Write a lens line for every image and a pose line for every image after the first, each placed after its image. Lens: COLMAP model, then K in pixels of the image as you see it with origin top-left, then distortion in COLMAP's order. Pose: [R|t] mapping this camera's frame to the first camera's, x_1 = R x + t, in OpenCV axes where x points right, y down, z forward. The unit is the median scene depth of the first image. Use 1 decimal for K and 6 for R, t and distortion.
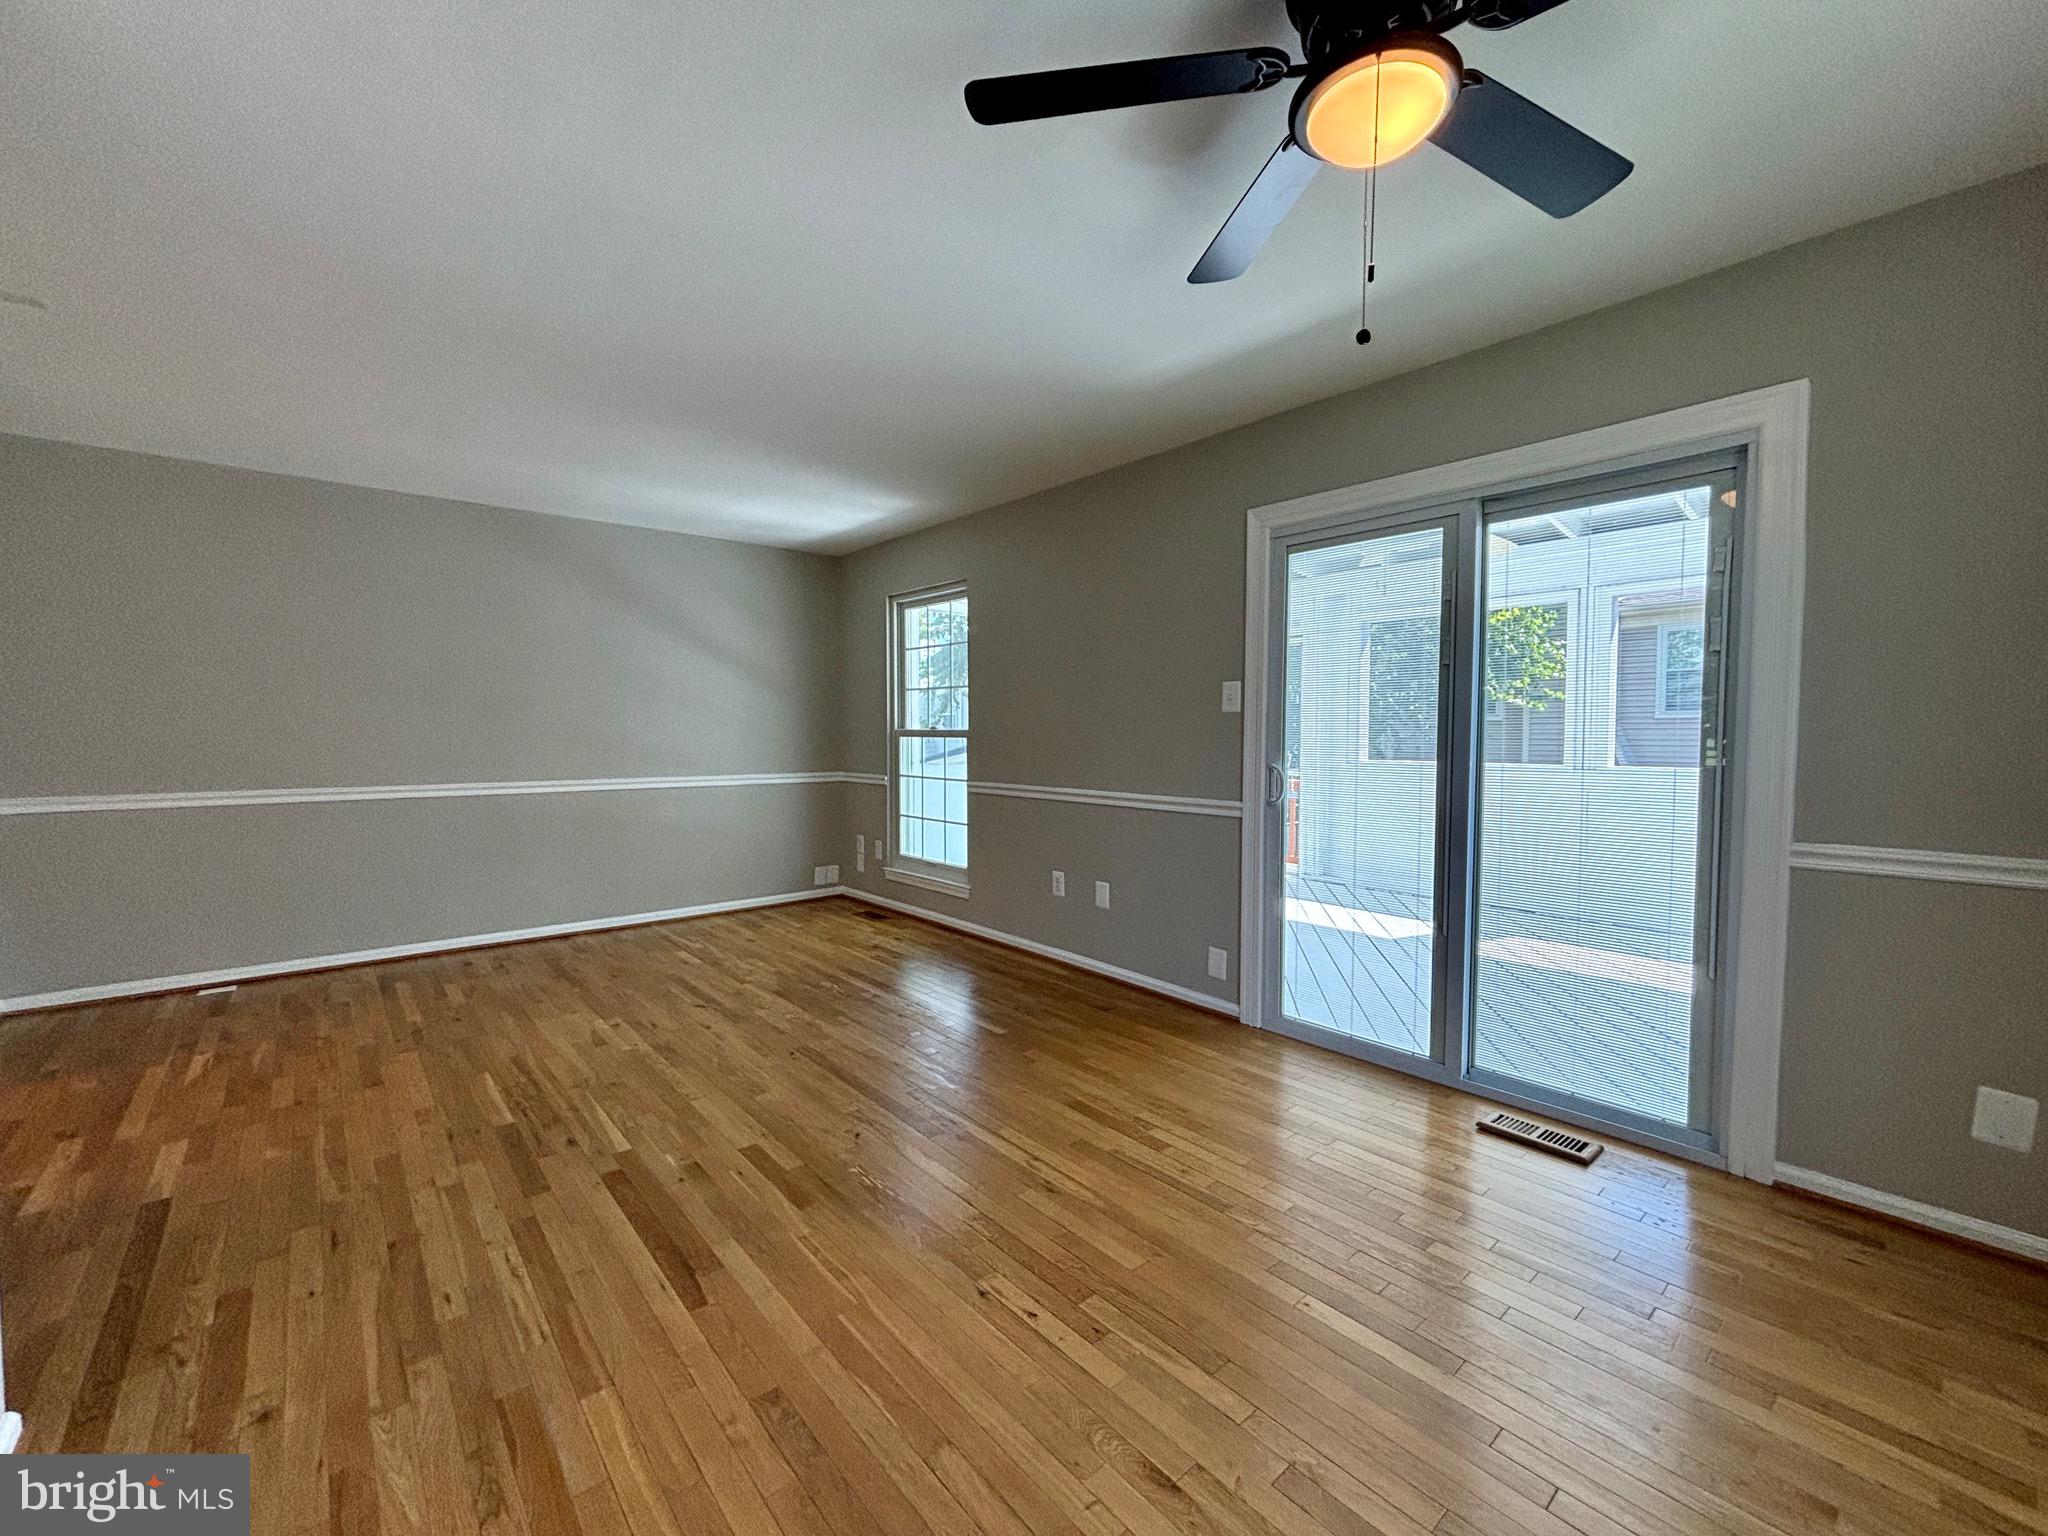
lens RADIAL K [[825.8, 0, 1024.0], [0, 825.8, 768.0], [0, 0, 1]] dist [0.002885, 0.000361]
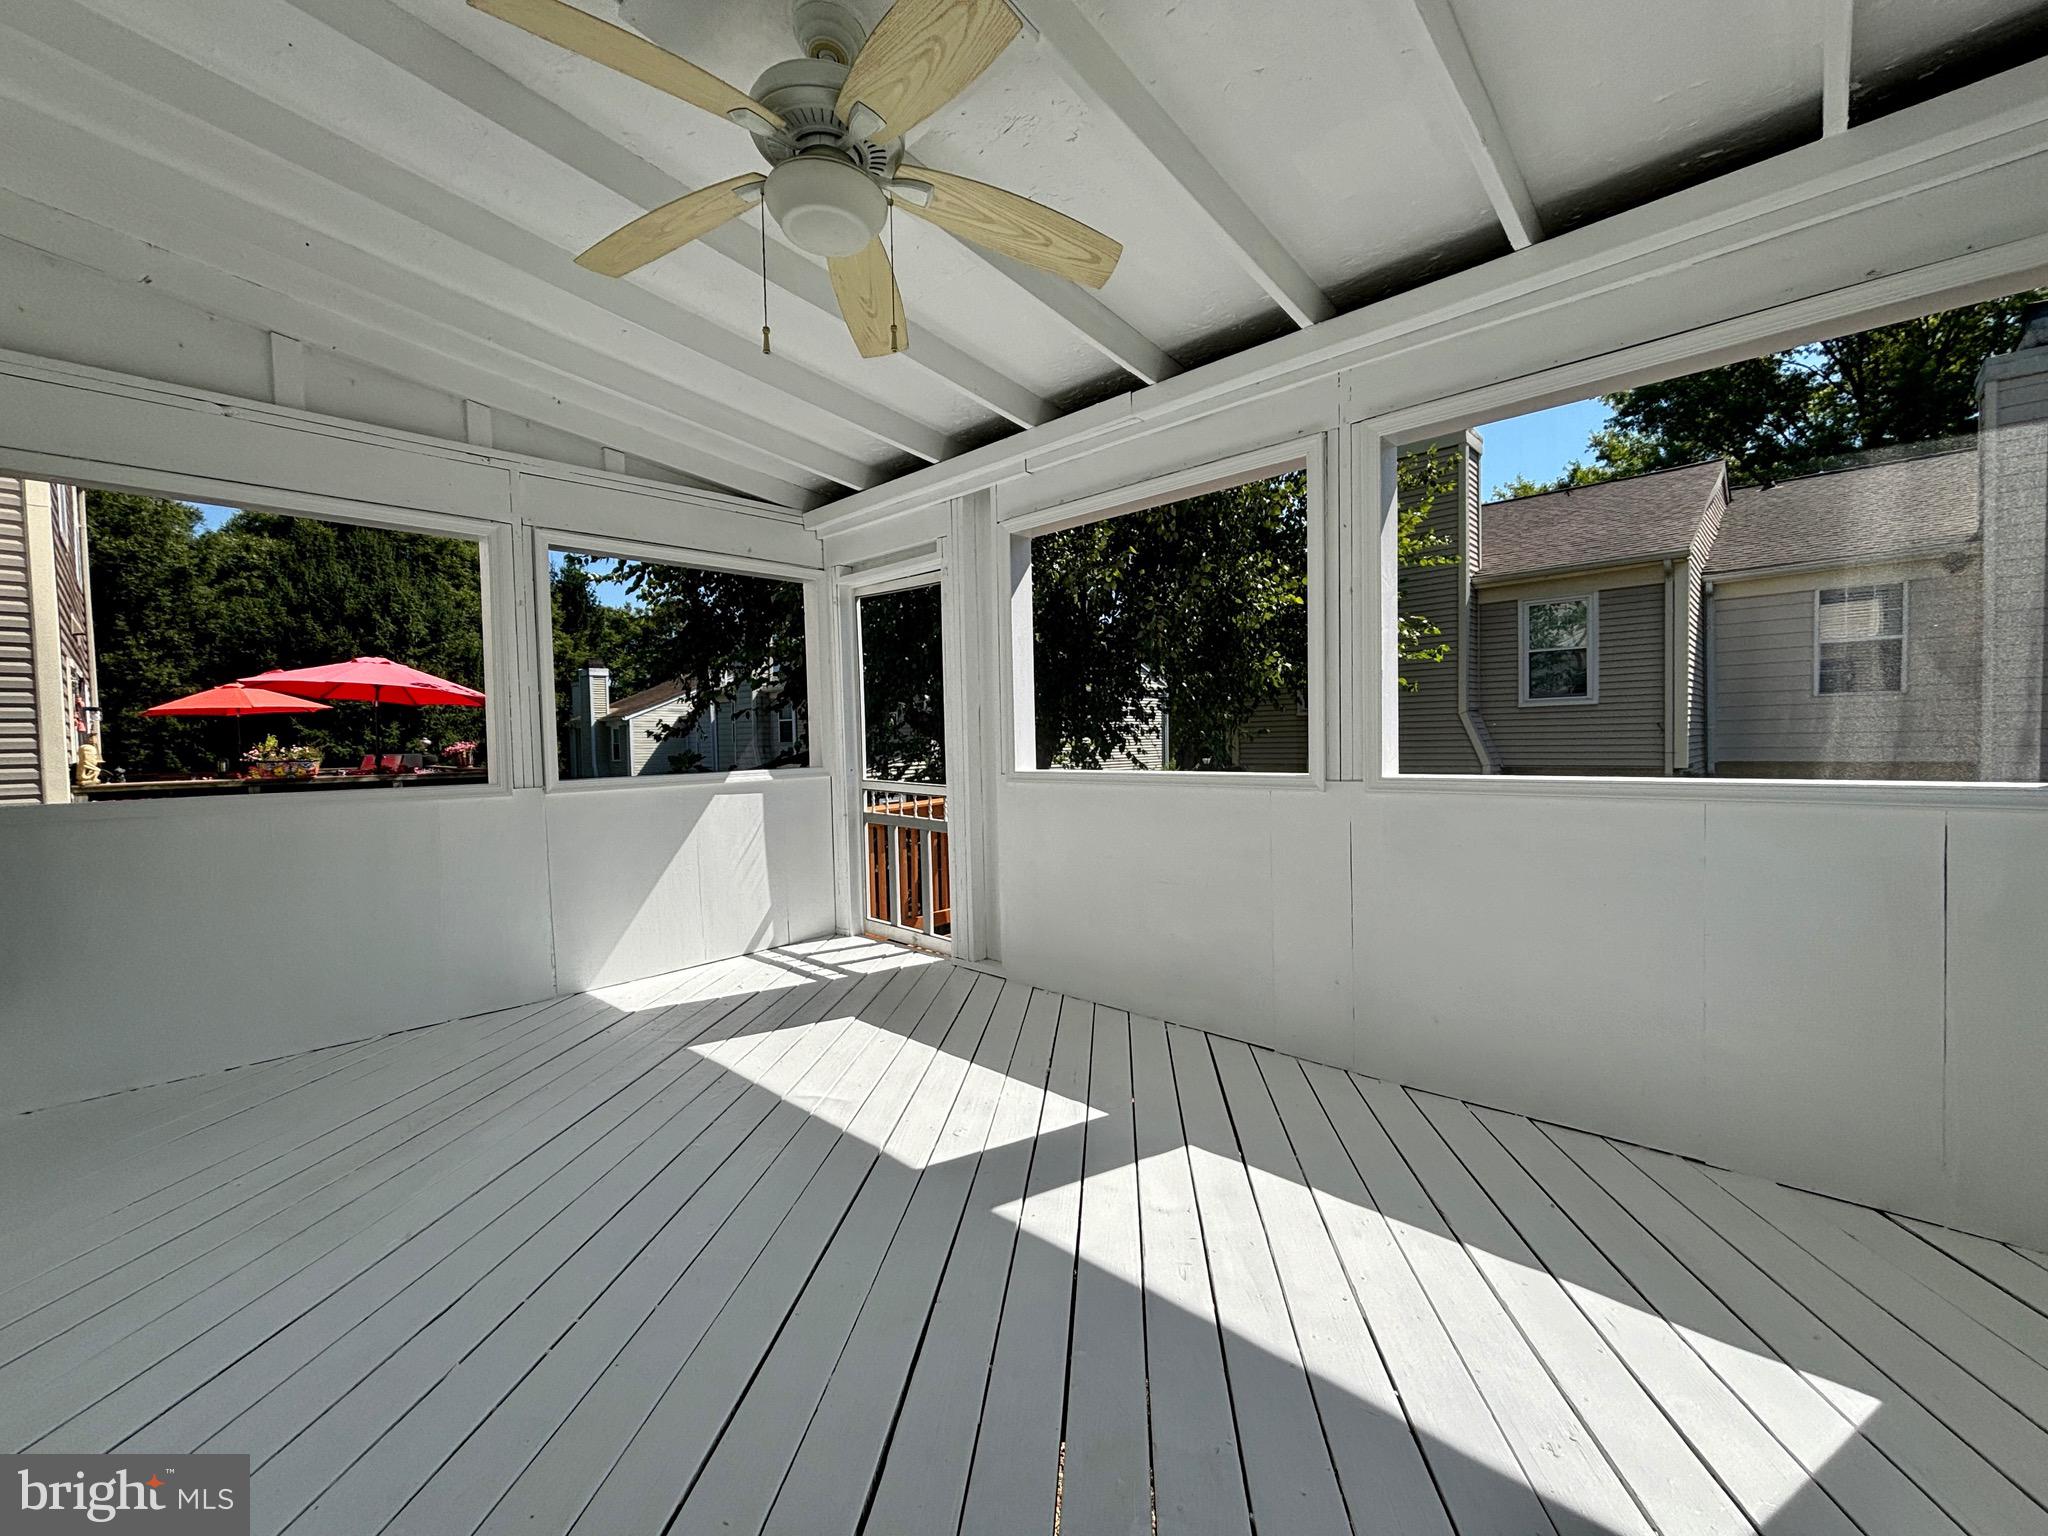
lens RADIAL K [[825.8, 0, 1024.0], [0, 825.8, 768.0], [0, 0, 1]] dist [0.002885, 0.000361]
pose [[0.993952, -0.028900, 0.105945, 0.295962], [0.029222, 0.999572, -0.001489, -0.007319], [-0.105856, 0.004576, 0.994371, 0.353353]]
